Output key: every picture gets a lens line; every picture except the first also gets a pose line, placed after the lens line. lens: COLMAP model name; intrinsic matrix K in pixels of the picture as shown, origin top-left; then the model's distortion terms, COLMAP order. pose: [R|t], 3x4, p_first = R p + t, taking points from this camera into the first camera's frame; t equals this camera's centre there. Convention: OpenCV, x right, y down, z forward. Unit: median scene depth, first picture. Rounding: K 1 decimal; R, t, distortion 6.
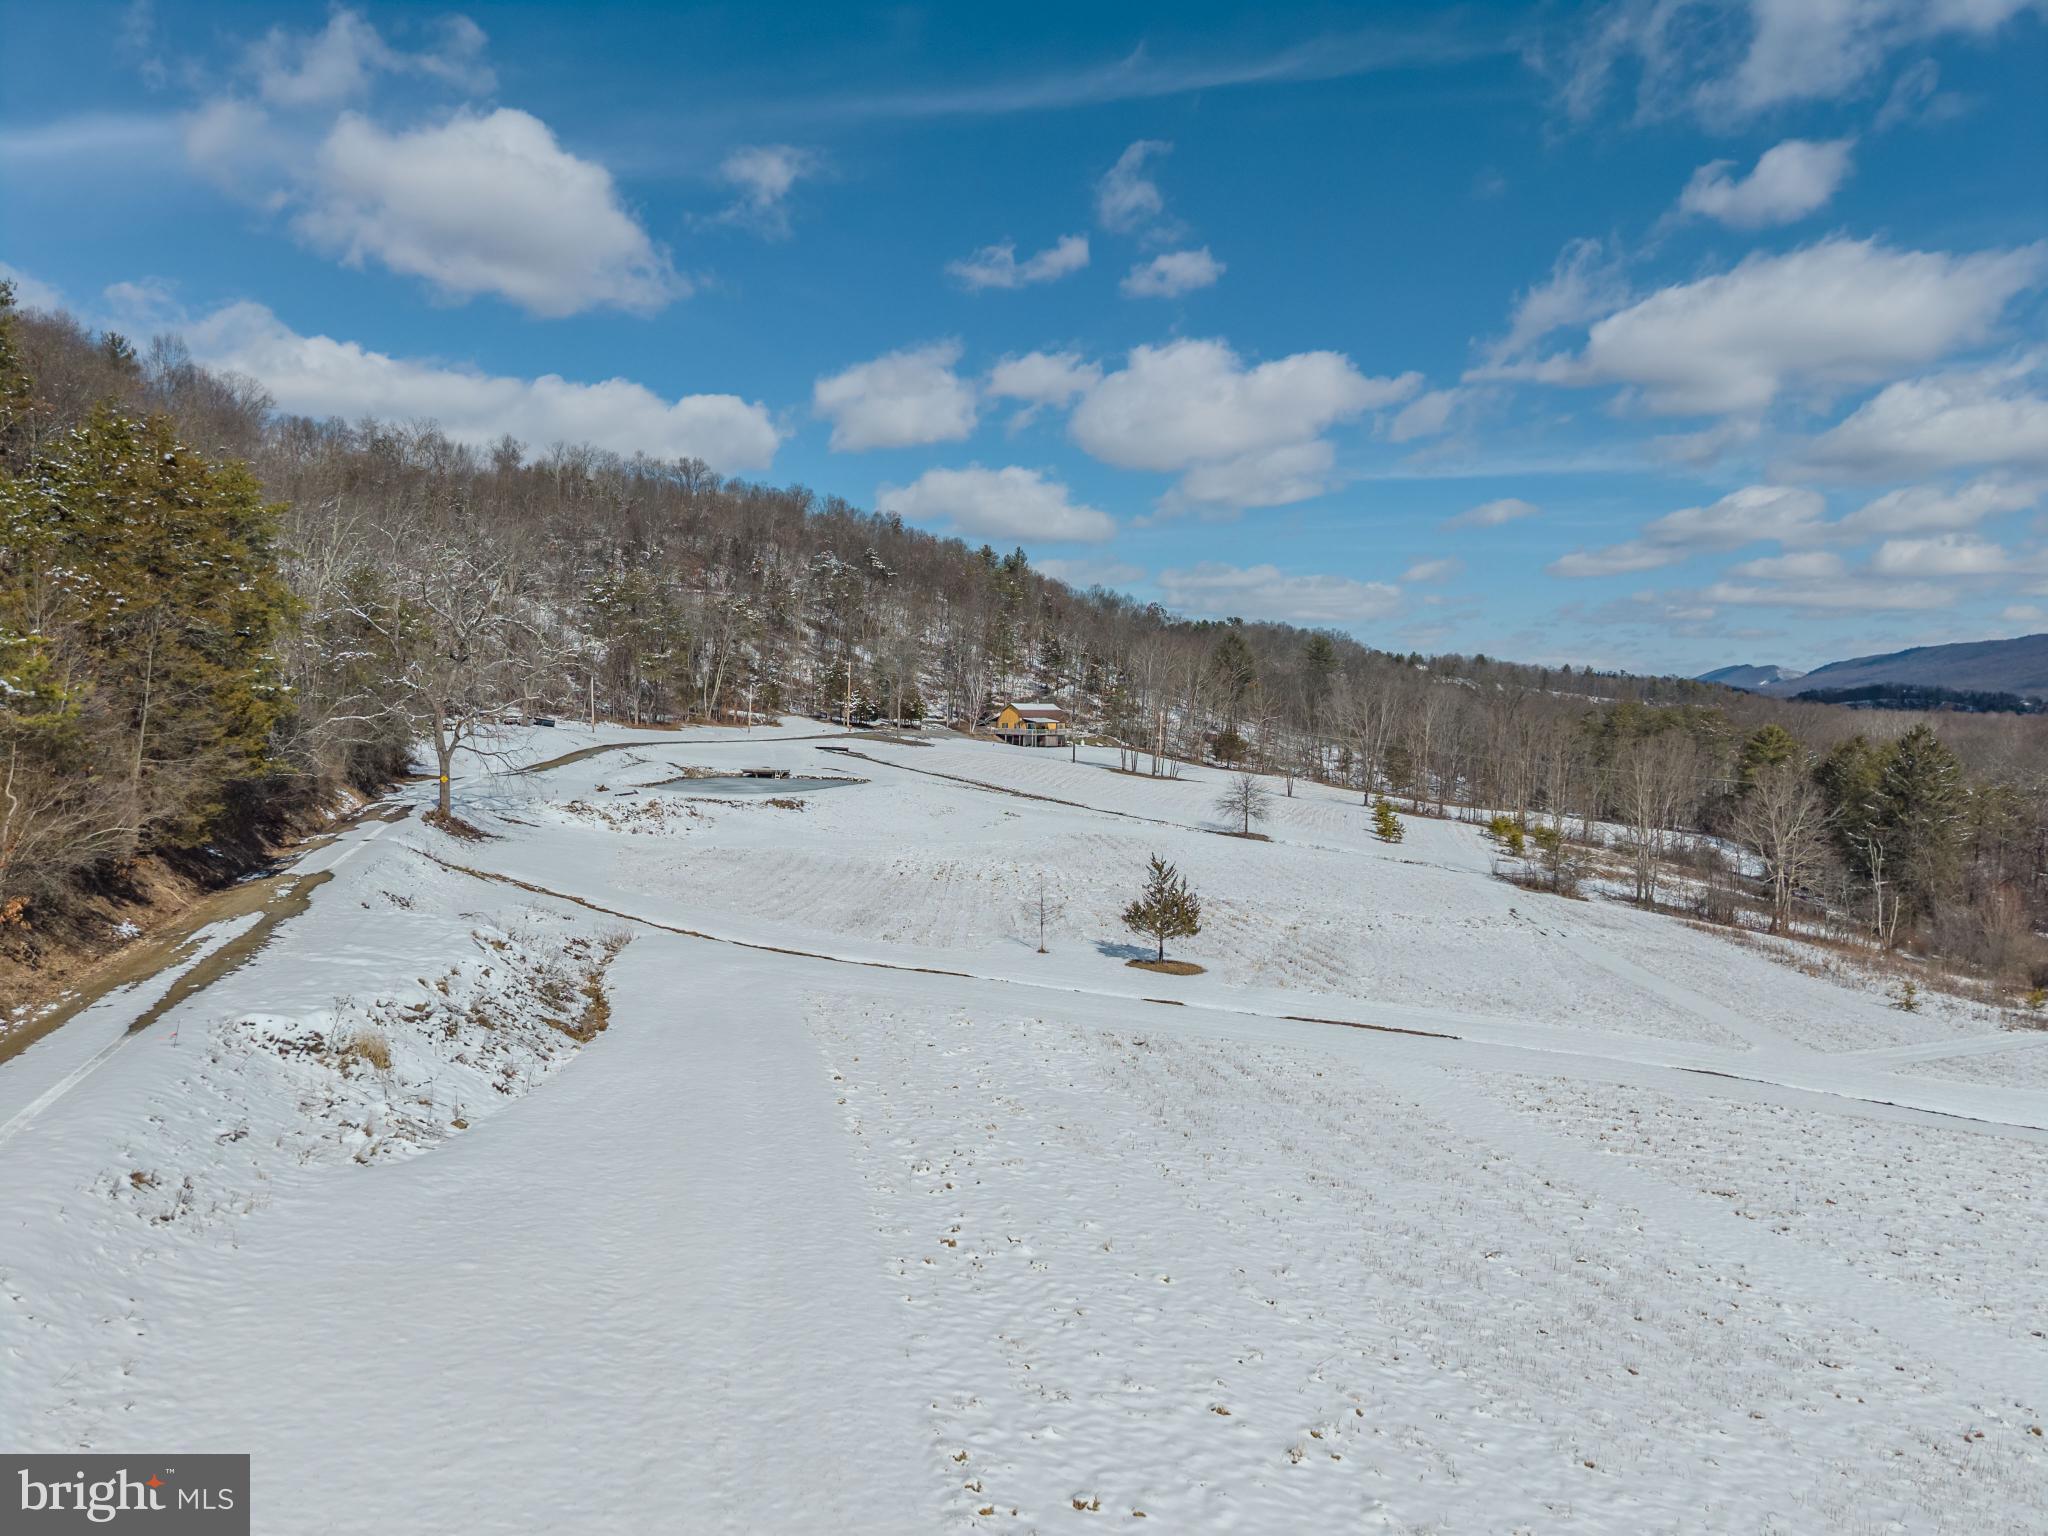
lens RADIAL K [[1419.6, 0, 1019.1], [0, 1419.6, 772.4], [0, 0, 1]] dist [0.004526, -0.004900]
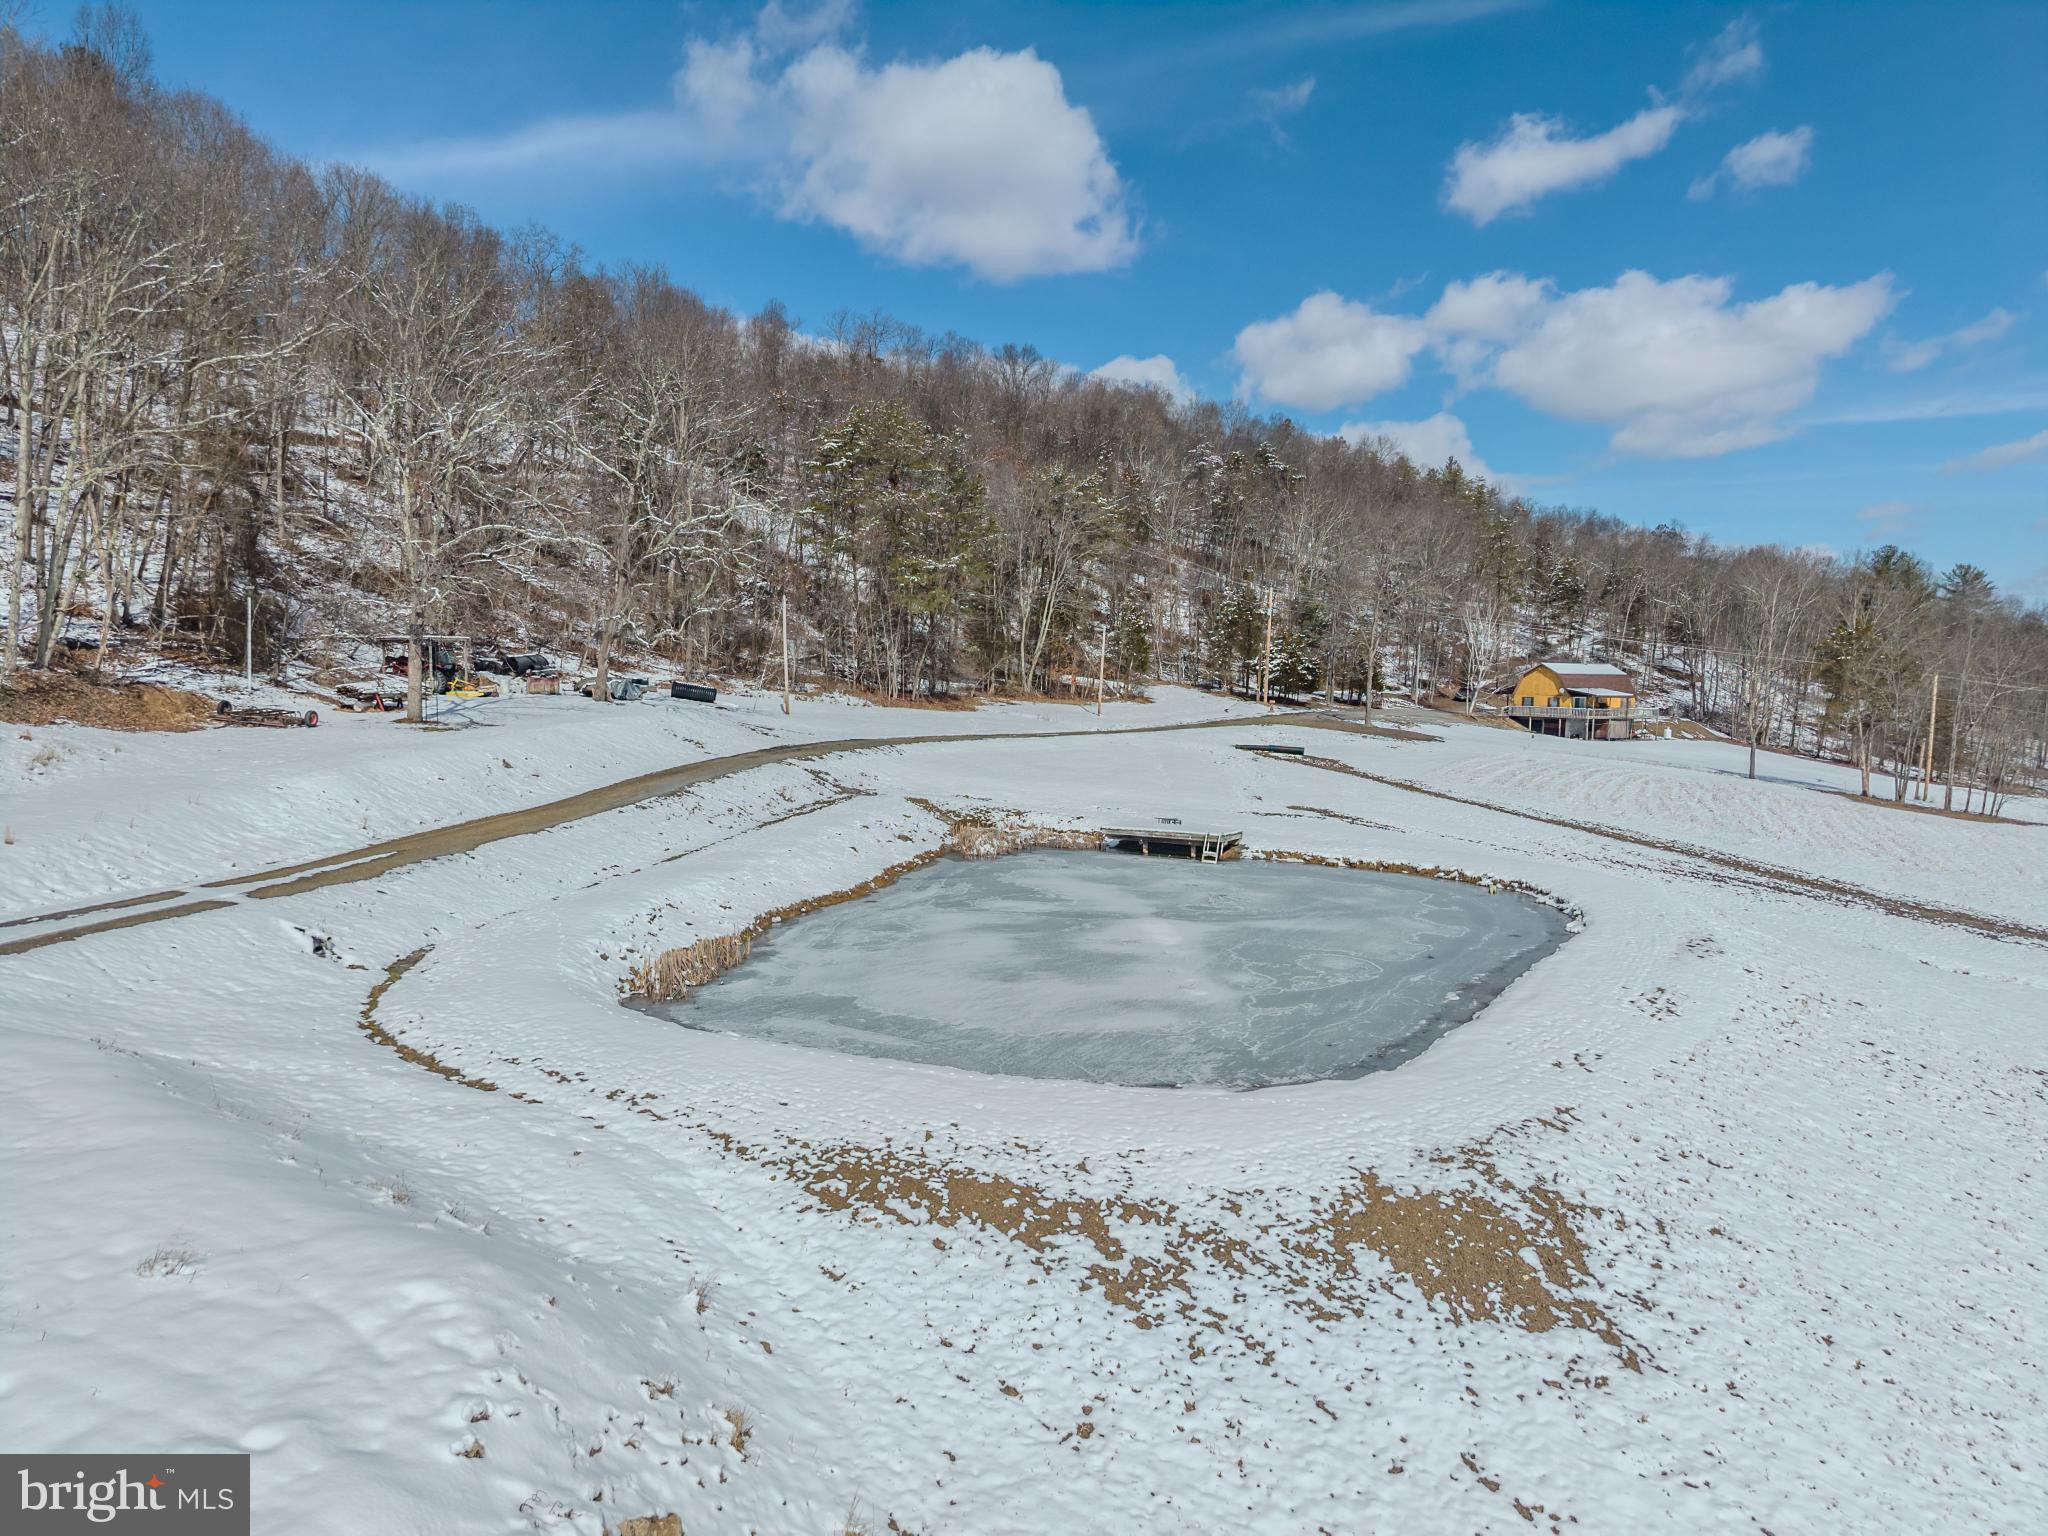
lens RADIAL K [[1419.6, 0, 1019.1], [0, 1419.6, 772.4], [0, 0, 1]] dist [0.004526, -0.004900]
pose [[0.973578, 0.012285, -0.228024, -0.085726], [-0.008255, 0.999793, 0.018618, -0.014000], [0.228206, -0.016243, 0.973477, 0.414558]]
